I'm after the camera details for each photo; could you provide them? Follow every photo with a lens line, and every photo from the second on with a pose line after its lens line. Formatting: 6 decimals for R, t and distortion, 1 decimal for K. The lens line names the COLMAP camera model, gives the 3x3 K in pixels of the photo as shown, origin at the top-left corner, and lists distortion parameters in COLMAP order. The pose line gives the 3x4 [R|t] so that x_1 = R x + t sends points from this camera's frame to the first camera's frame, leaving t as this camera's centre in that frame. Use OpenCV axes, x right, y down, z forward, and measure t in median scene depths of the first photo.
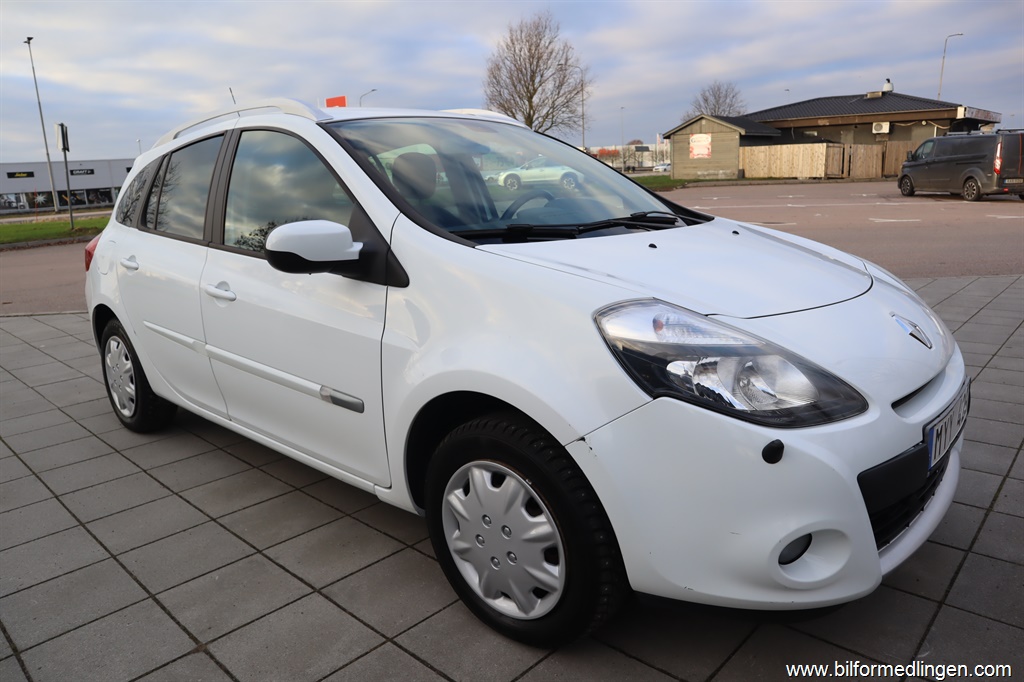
lens RADIAL K [[709.3, 0, 512.7], [0, 709.3, 353.2], [0, 0, 1]] dist [-0.120270, 0.064912]
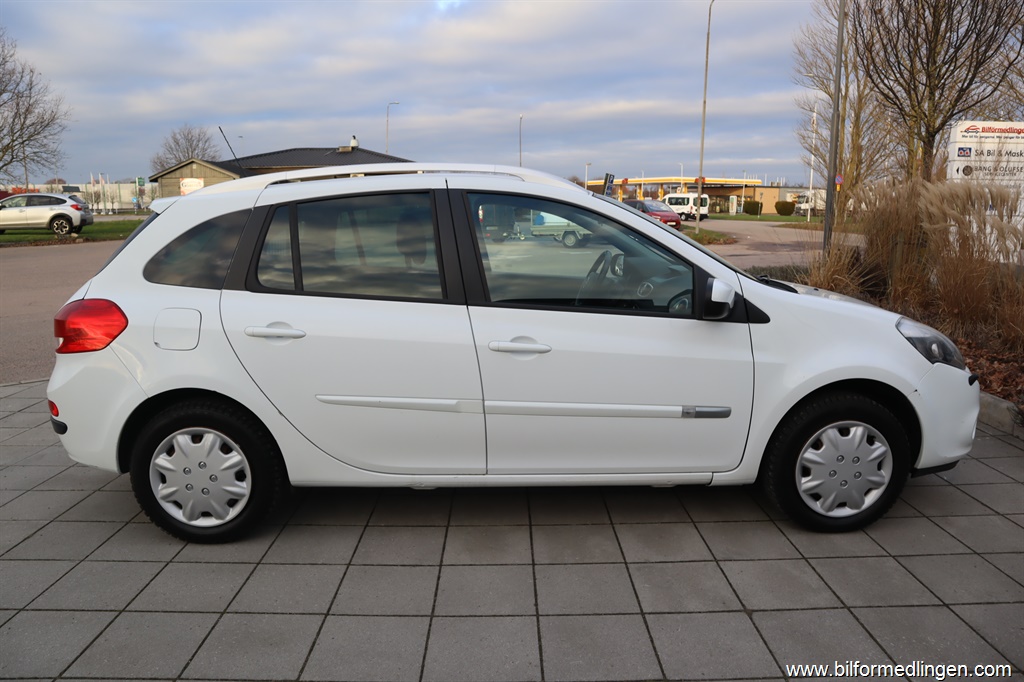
lens RADIAL K [[718.0, 0, 512.0], [0, 718.0, 341.0], [0, 0, 1]] dist [-0.079287, 0.000590]
pose [[0.720314, -0.085172, 0.688400, -0.100082], [0.140058, 0.989850, -0.024083, -0.006038], [-0.679361, 0.113763, 0.724932, 0.017845]]
